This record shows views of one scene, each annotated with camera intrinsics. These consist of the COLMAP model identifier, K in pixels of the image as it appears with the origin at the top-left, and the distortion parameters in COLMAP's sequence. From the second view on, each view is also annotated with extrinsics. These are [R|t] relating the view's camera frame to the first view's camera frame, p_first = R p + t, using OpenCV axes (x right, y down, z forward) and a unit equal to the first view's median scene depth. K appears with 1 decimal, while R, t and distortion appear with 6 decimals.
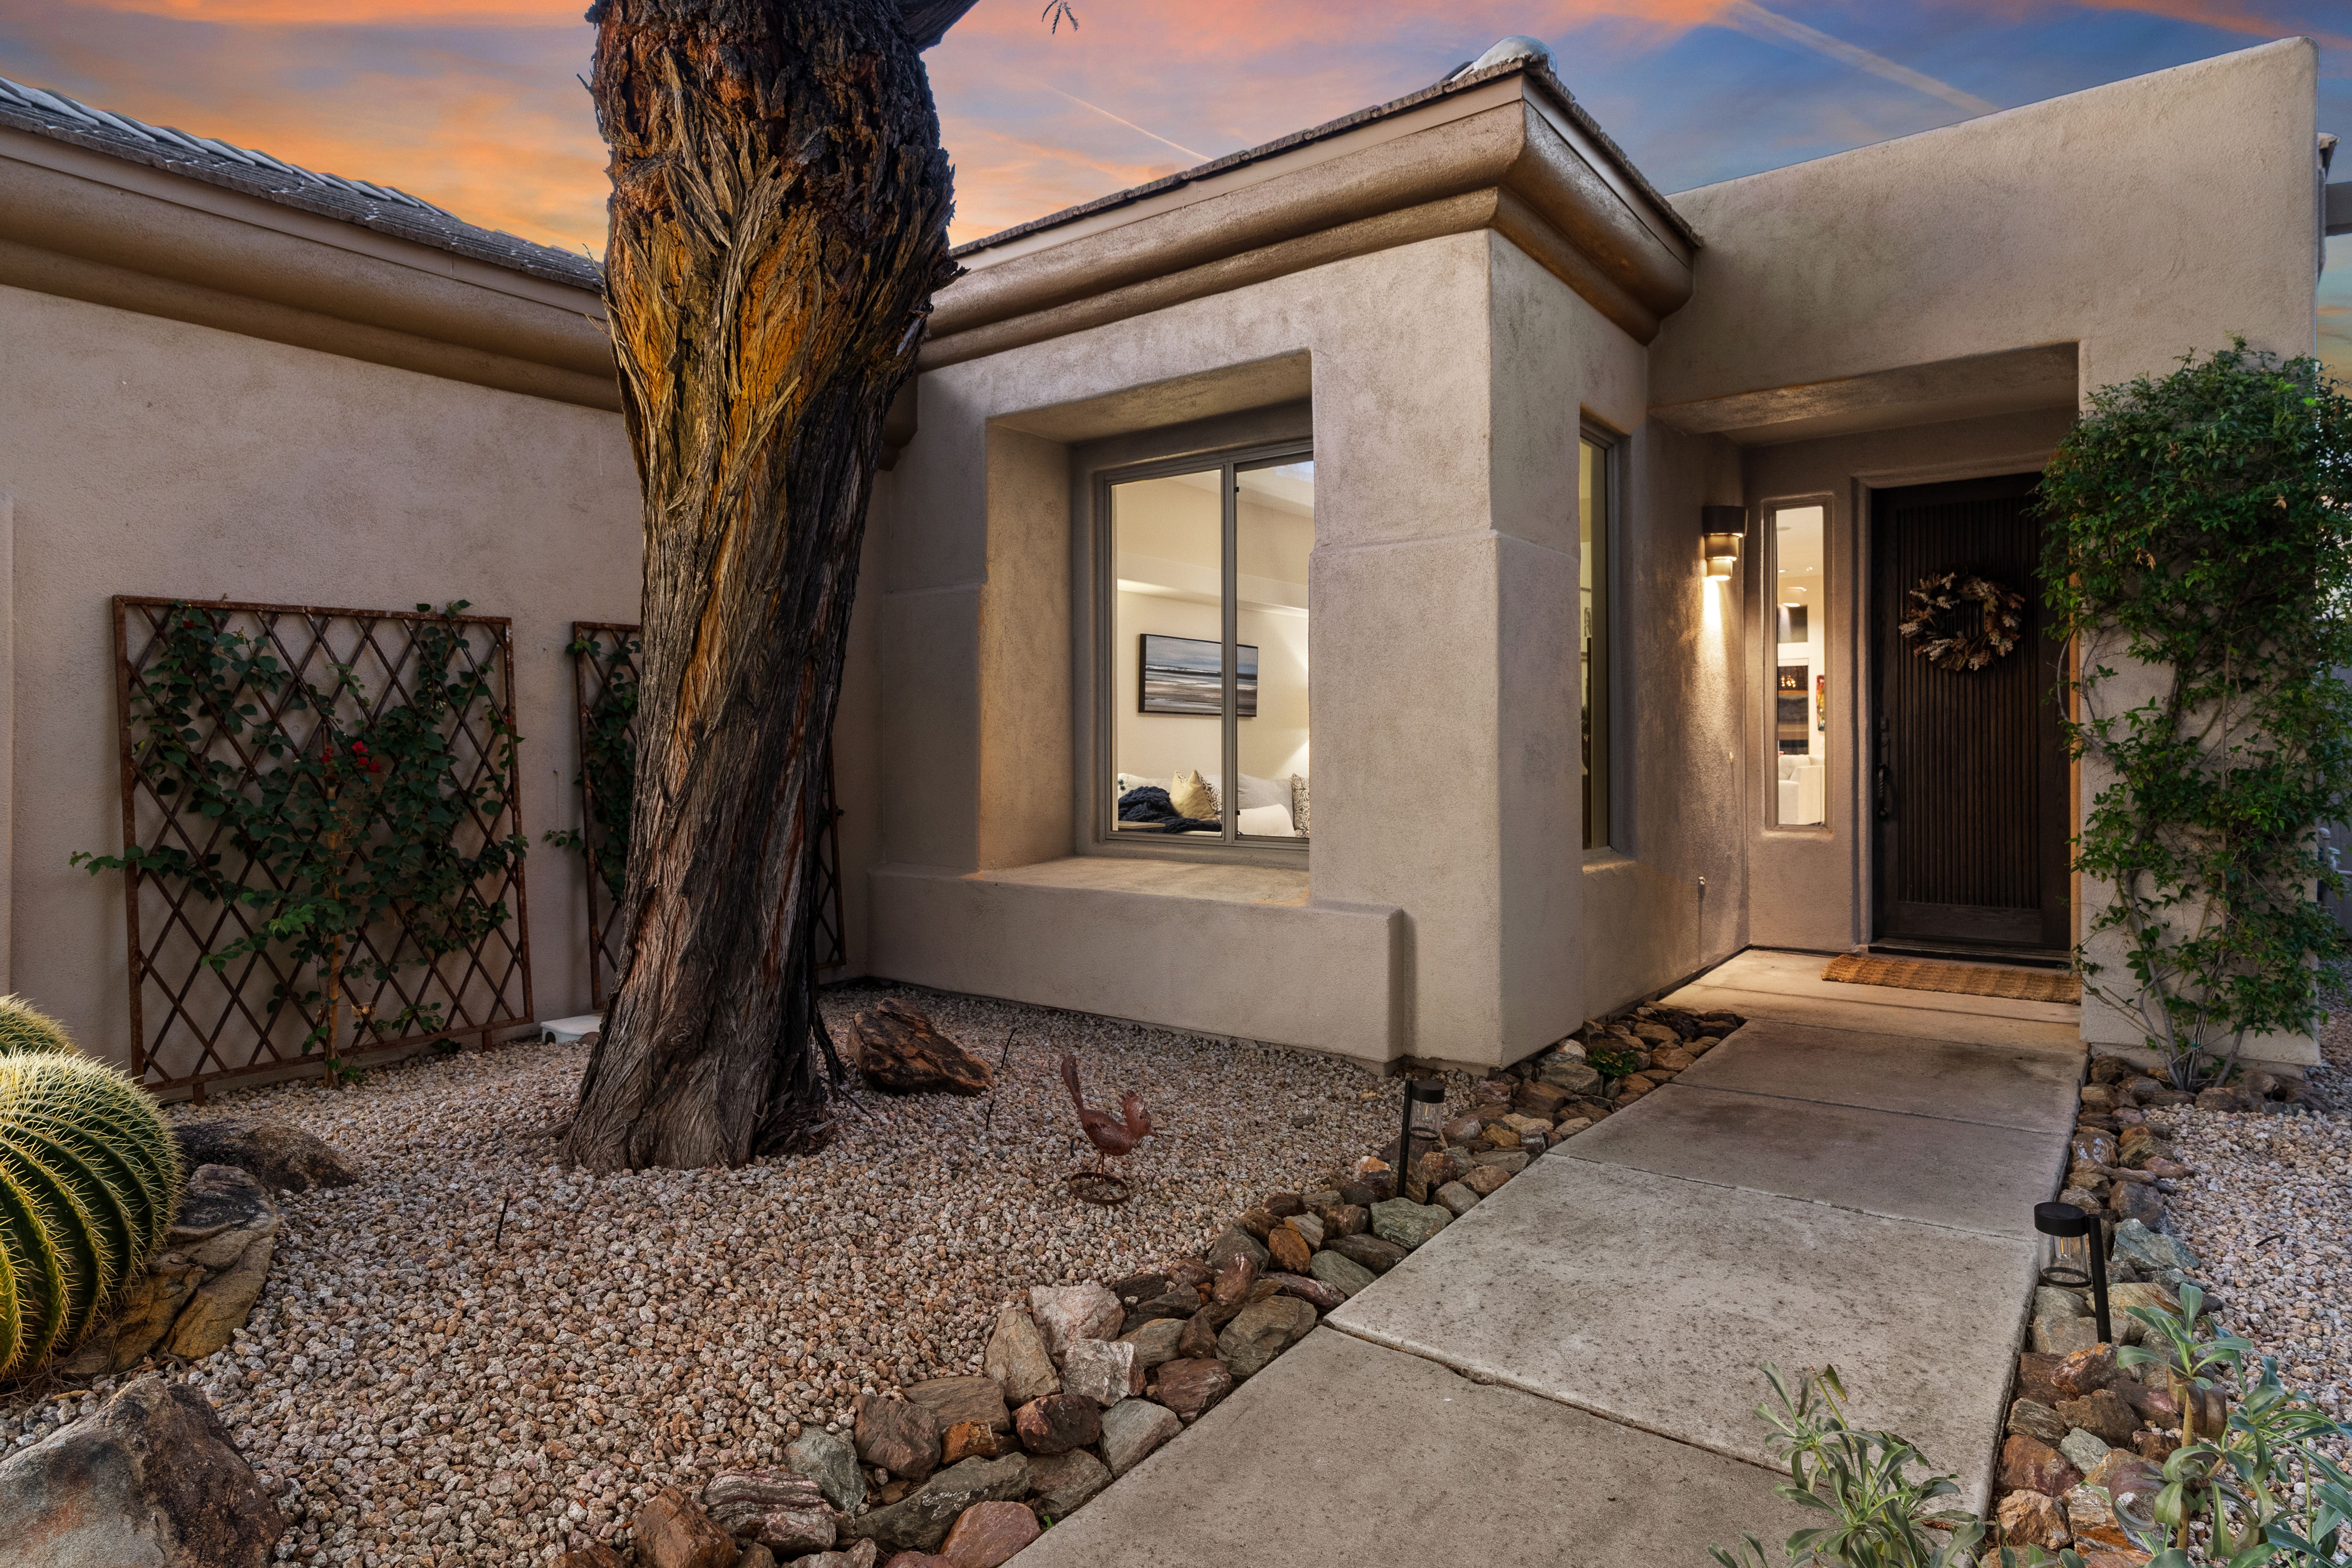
lens RADIAL K [[1285.0, 0, 1164.3], [0, 1285.0, 747.4], [0, 0, 1]] dist [0.001077, 0.000011]
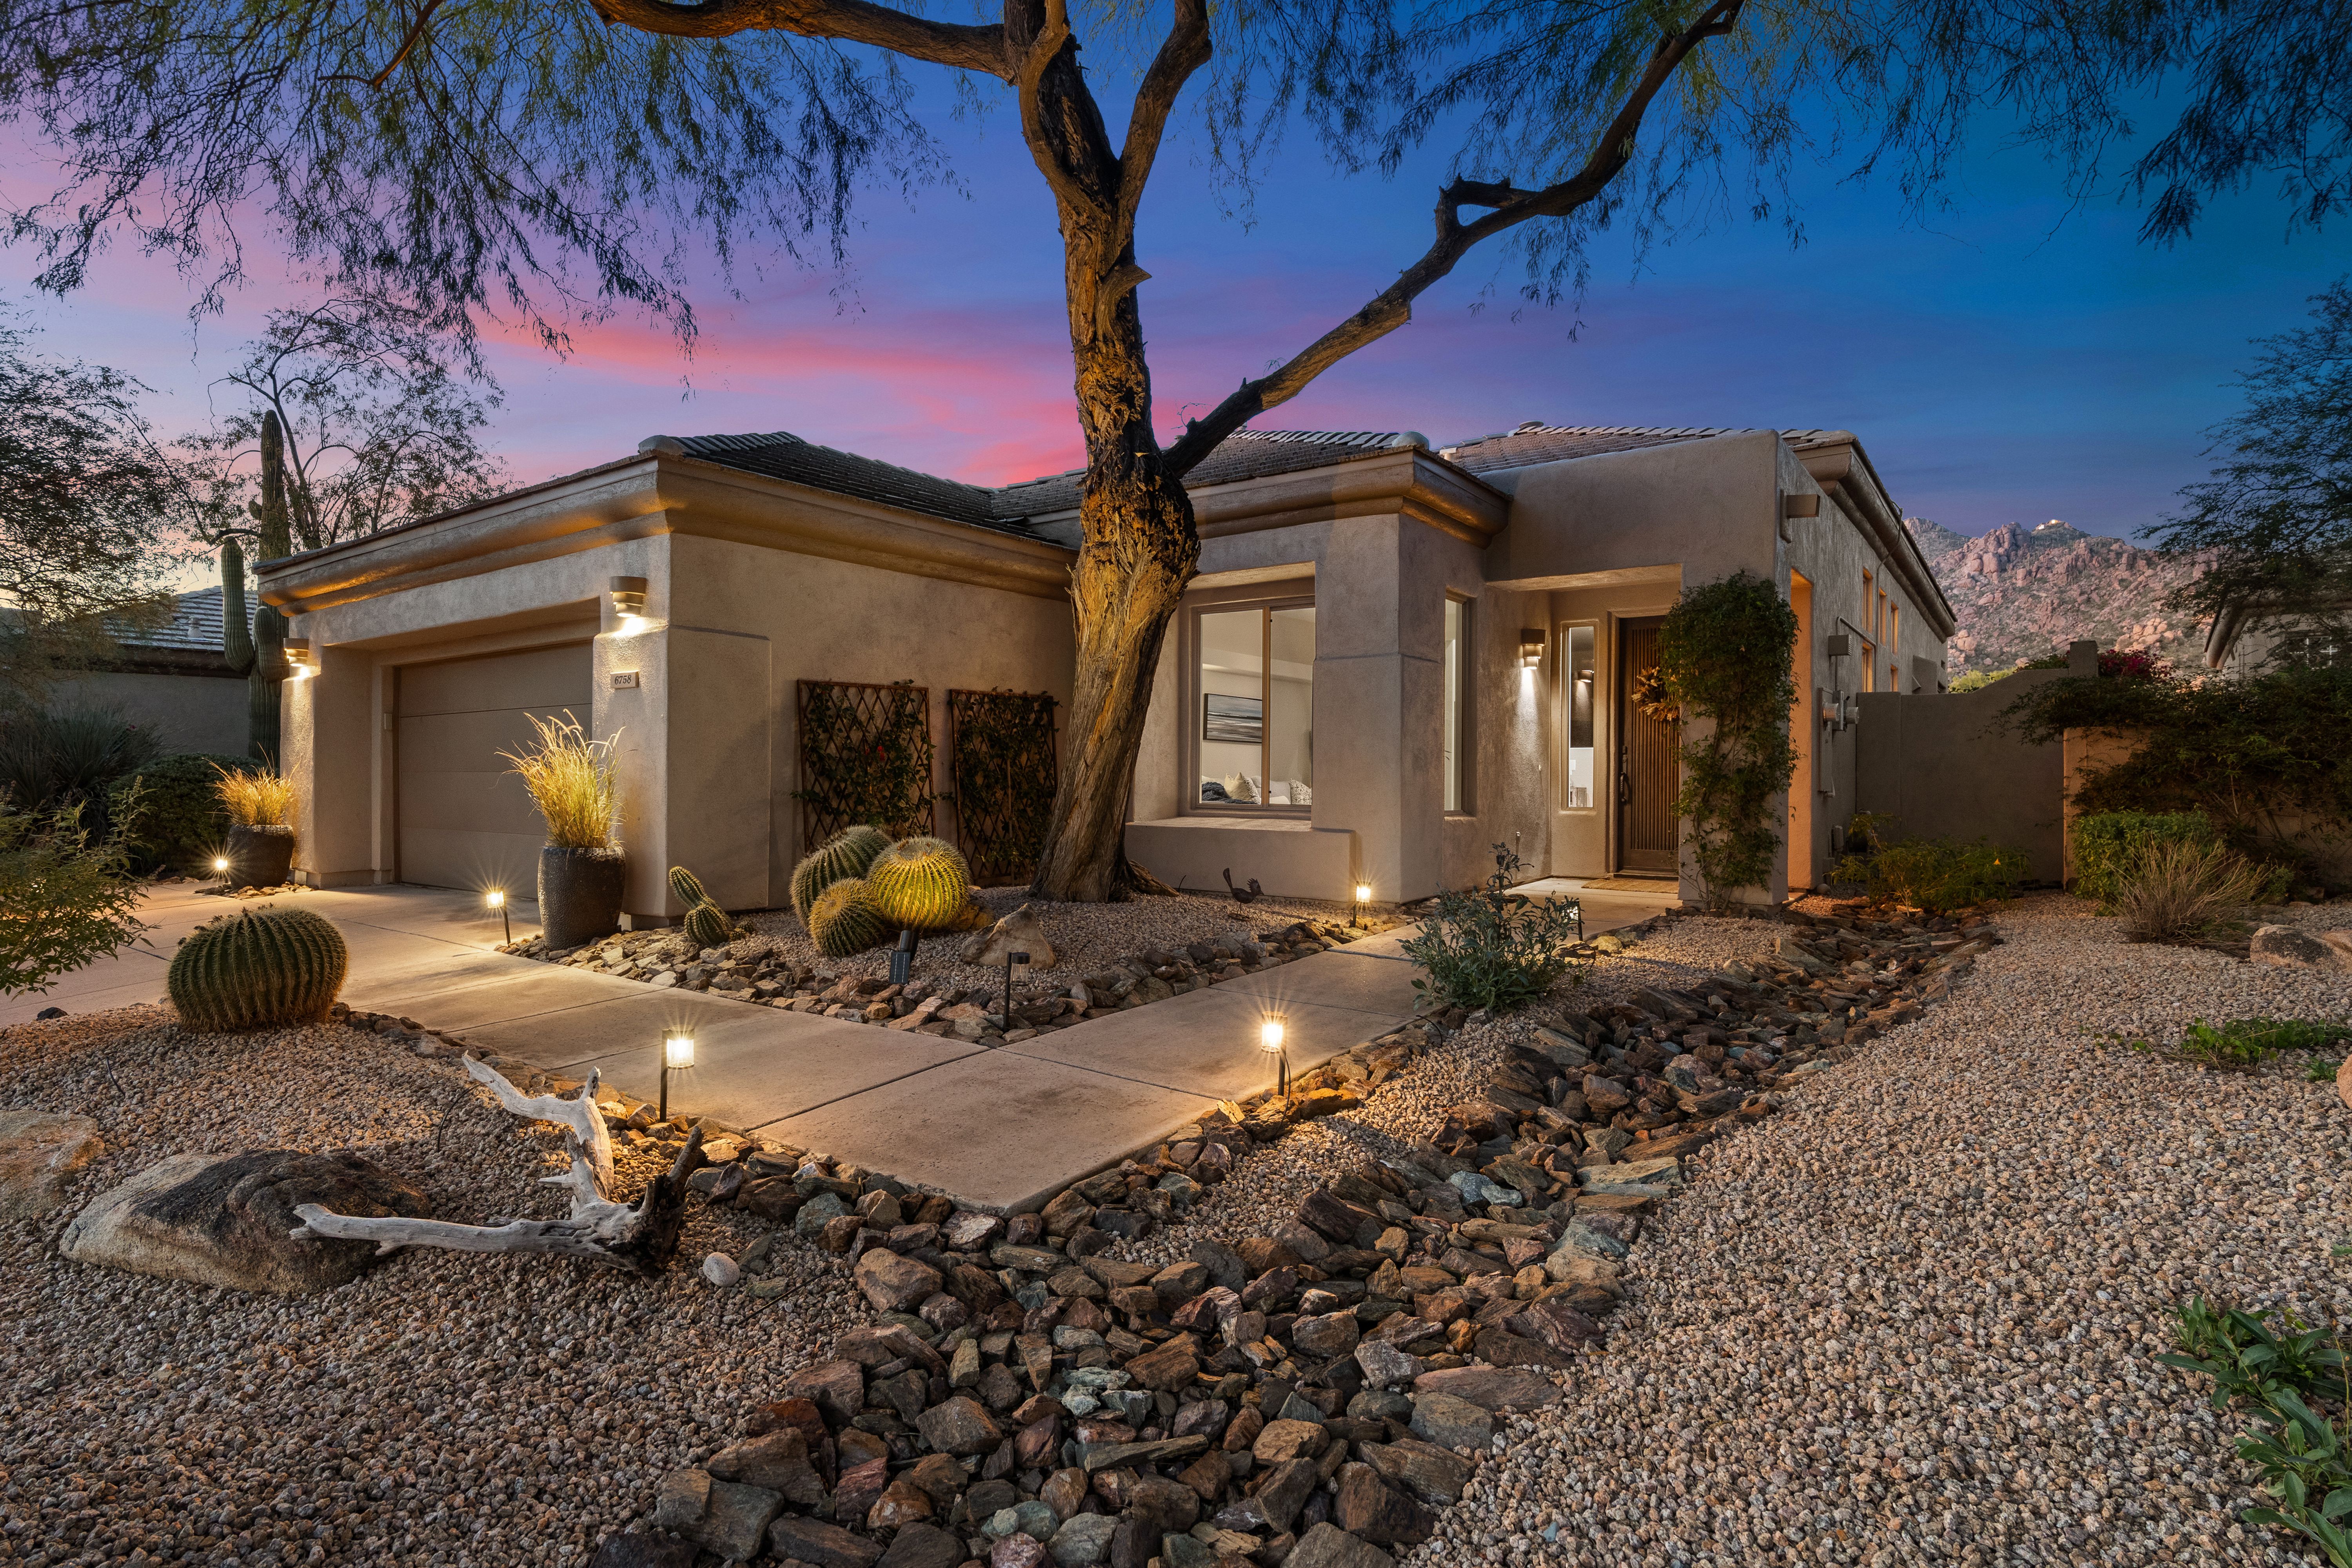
lens RADIAL K [[1168.8, 0, 1176.0], [0, 1168.8, 784.0], [0, 0, 1]] dist [-0.000608, -0.000014]
pose [[0.999629, 0.009473, 0.025522, -0.124879], [-0.009503, 0.999954, 0.001058, 0.039780], [-0.025511, -0.001300, 0.999674, -0.716937]]
